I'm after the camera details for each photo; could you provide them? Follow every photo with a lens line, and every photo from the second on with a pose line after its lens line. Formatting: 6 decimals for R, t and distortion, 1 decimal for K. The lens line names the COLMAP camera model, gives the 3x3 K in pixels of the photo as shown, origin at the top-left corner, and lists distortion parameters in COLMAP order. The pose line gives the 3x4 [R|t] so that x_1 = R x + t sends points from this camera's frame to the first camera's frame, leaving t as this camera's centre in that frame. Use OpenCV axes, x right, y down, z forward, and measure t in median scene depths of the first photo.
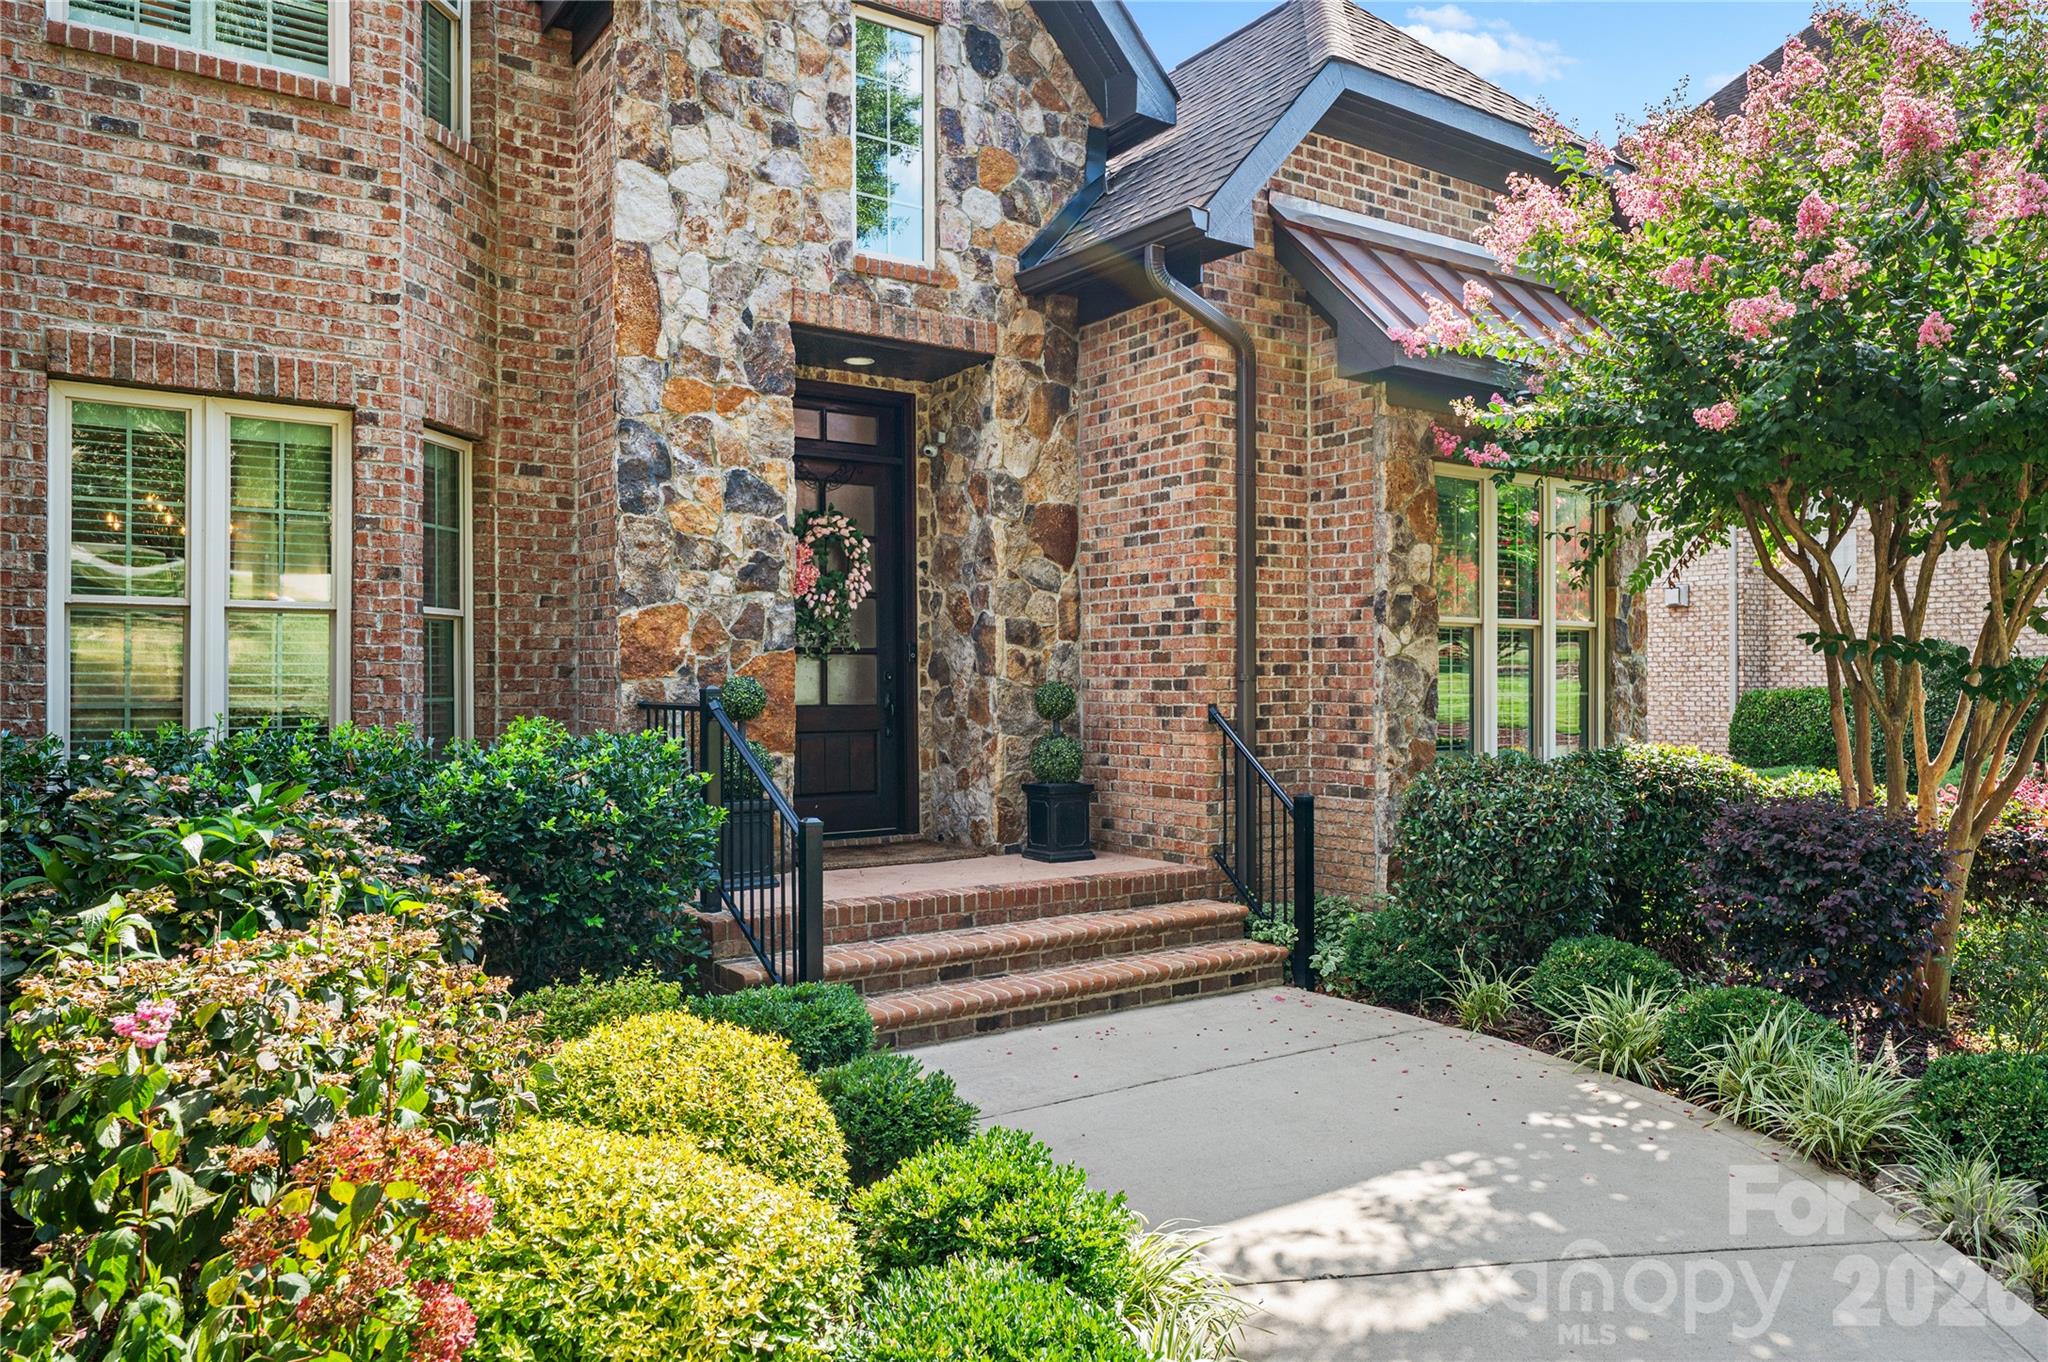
lens RADIAL K [[1347.4, 0, 1010.1], [0, 1347.4, 681.5], [0, 0, 1]] dist [0.002767, 0.003730]
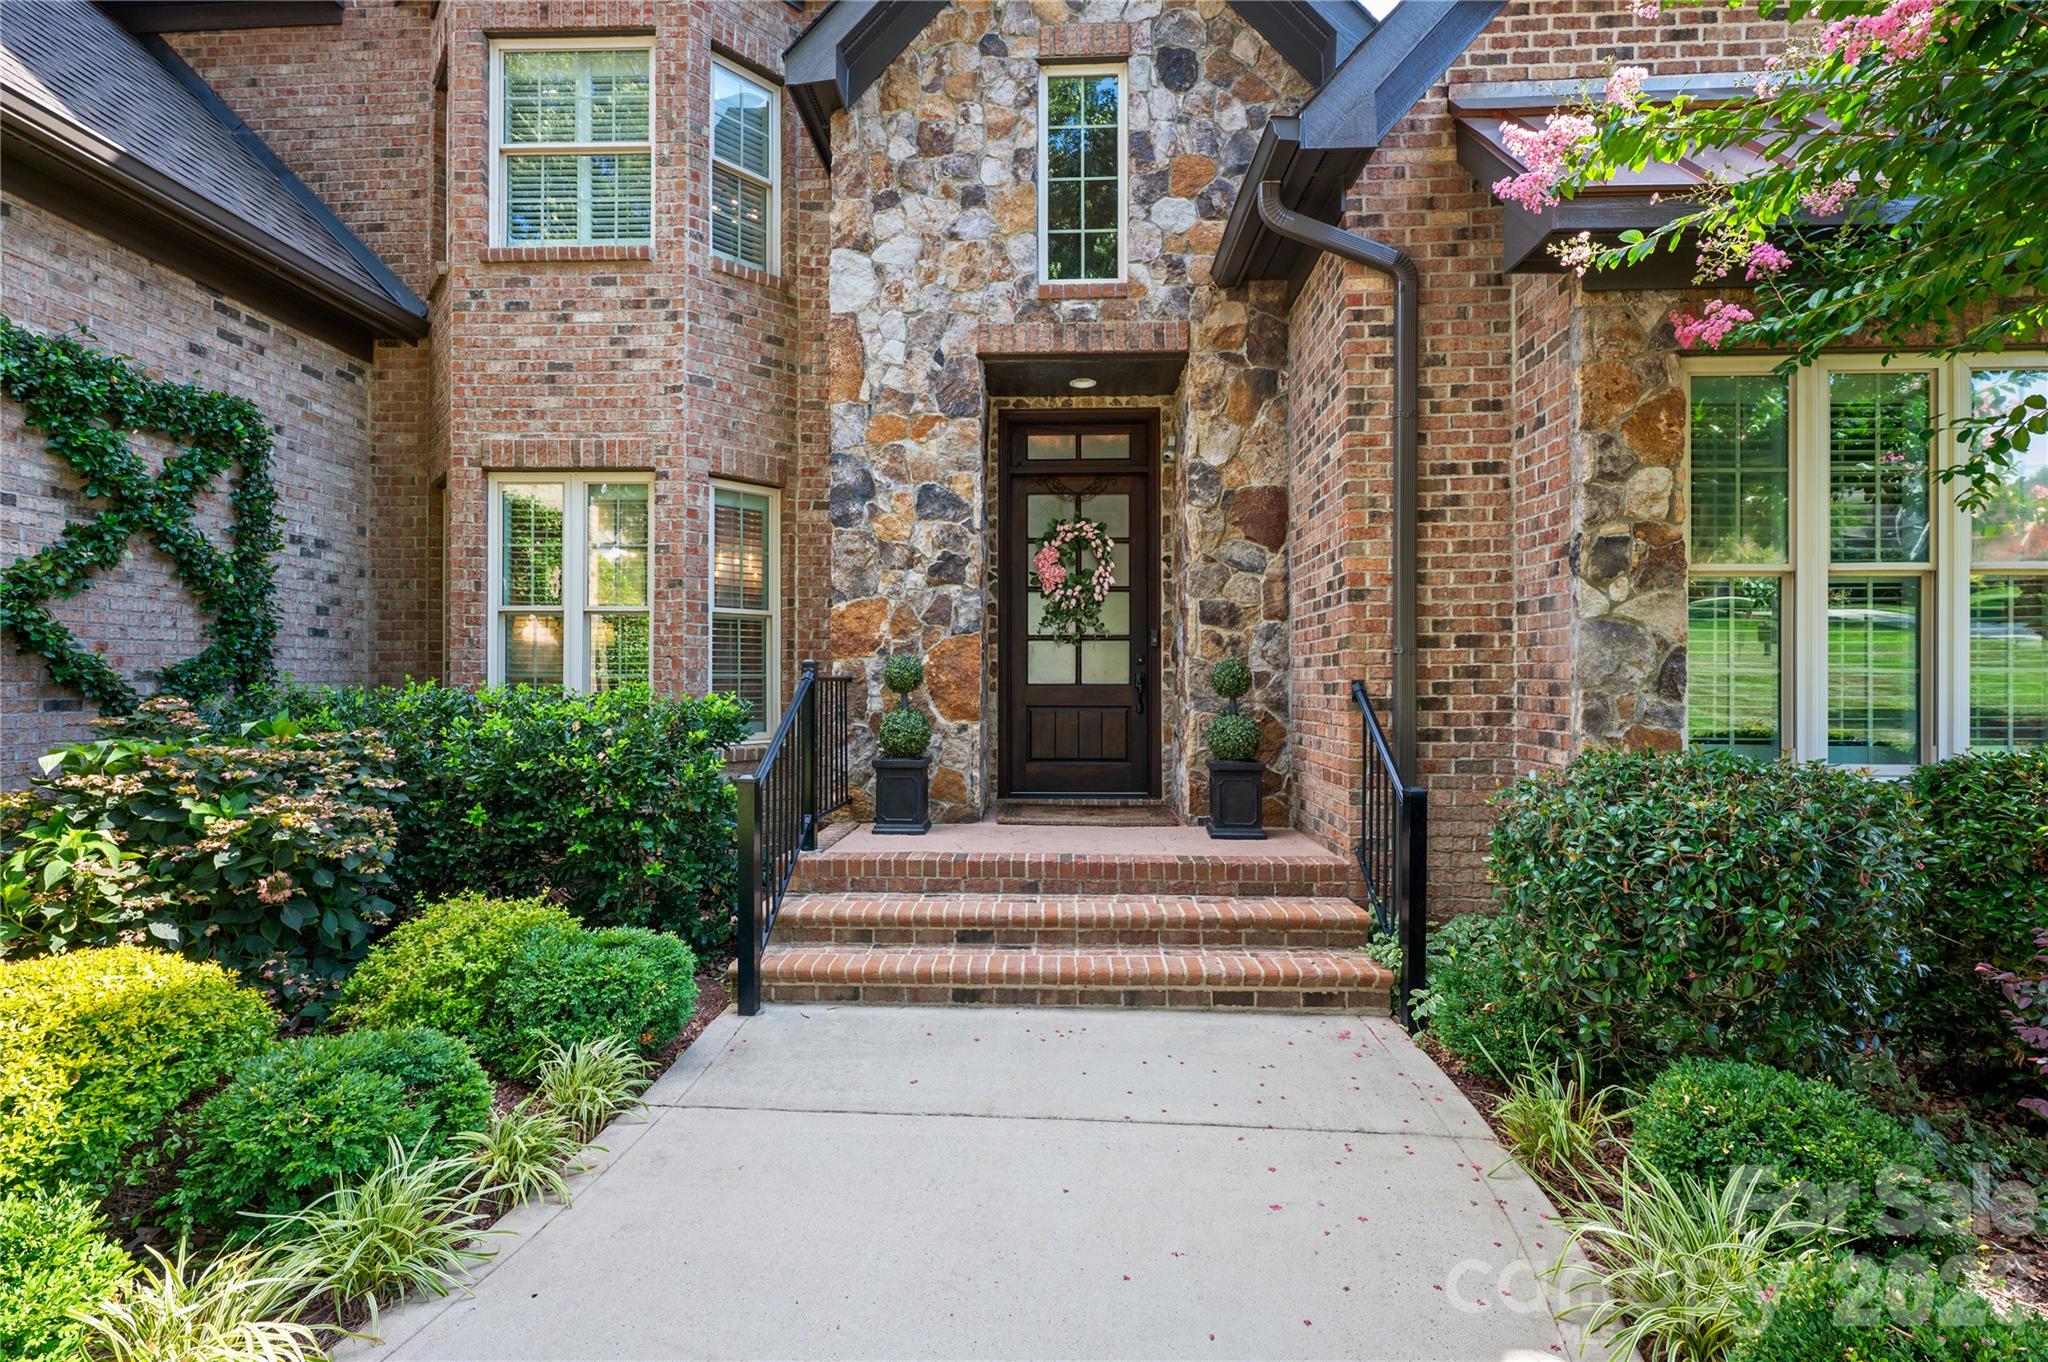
lens RADIAL K [[877.8, 0, 1031.8], [0, 877.8, 681.0], [0, 0, 1]] dist [0.002196, 0.000526]
pose [[0.805624, 0.000257, -0.592427, 0.321761], [-0.002556, 0.999992, -0.003042, 0.019722], [0.592422, 0.003965, 0.805618, 0.405092]]
